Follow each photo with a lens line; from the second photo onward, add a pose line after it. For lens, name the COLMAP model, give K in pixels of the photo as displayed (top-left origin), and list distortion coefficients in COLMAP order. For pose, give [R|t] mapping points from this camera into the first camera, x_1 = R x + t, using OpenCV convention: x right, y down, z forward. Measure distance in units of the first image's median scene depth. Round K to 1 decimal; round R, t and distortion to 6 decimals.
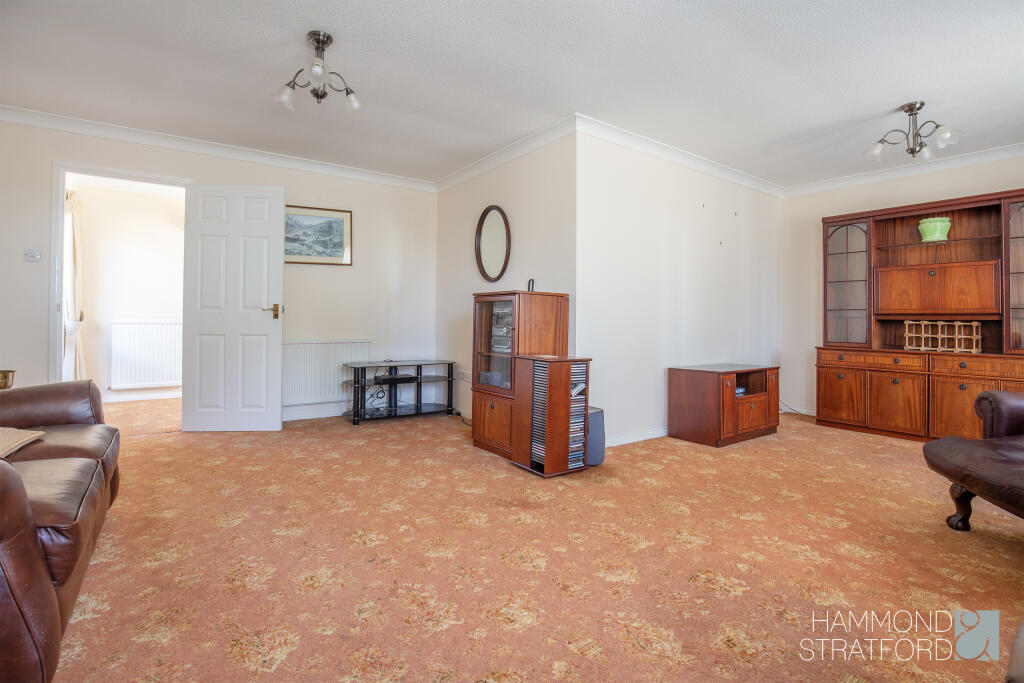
lens RADIAL K [[479.0, 0, 495.5], [0, 479.0, 316.7], [0, 0, 1]] dist [-0.033246, 0.000581]
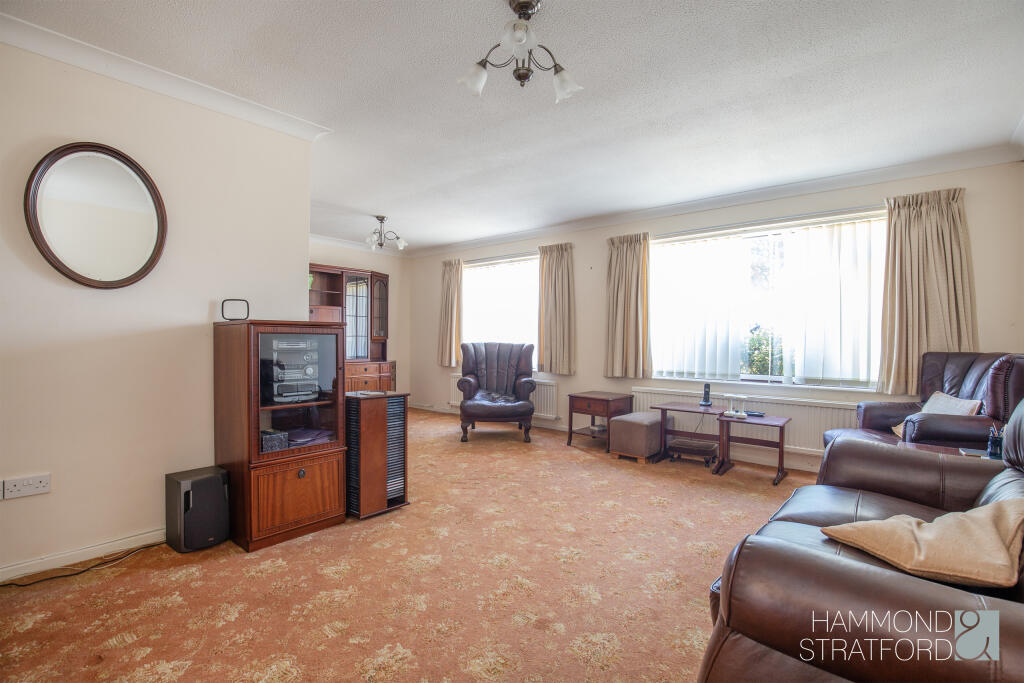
lens RADIAL K [[478.7, 0, 515.7], [0, 478.7, 347.4], [0, 0, 1]] dist [-0.060327, 0.000147]
pose [[-0.263846, -0.033331, 0.963989, -1.279739], [-0.020614, 0.999369, 0.028912, -0.064245], [-0.964345, -0.012244, -0.264366, 1.387326]]
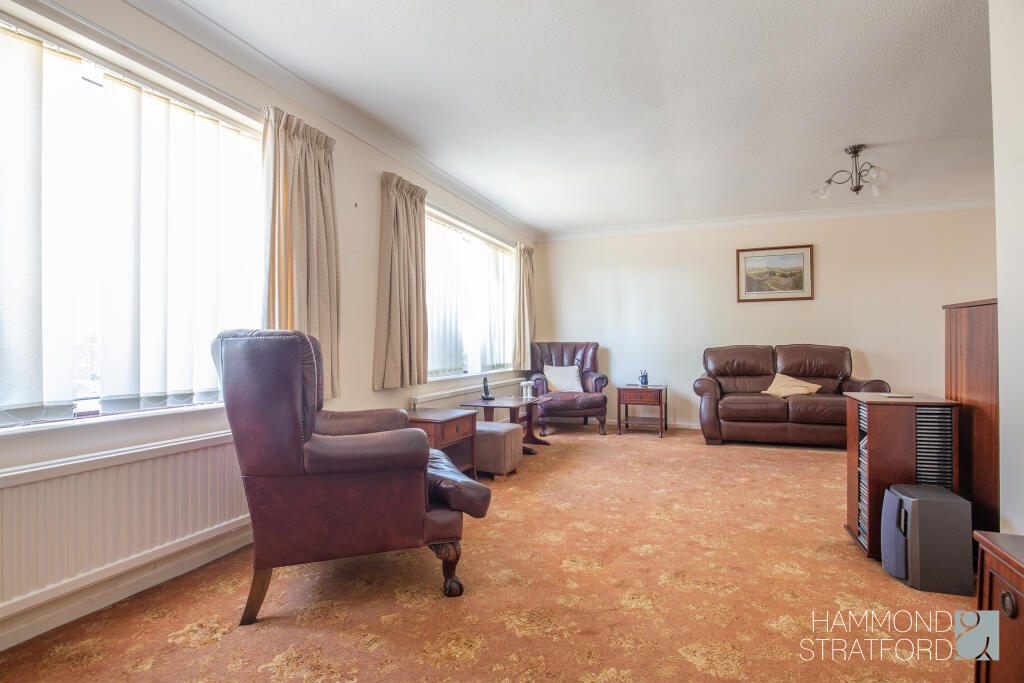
lens RADIAL K [[478.7, 0, 515.7], [0, 478.7, 347.4], [0, 0, 1]] dist [-0.060327, 0.000147]
pose [[-0.831101, -0.007641, -0.556069, 1.402649], [-0.000537, 0.999916, -0.012938, 0.031046], [0.556122, -0.010454, -0.831035, 1.793594]]
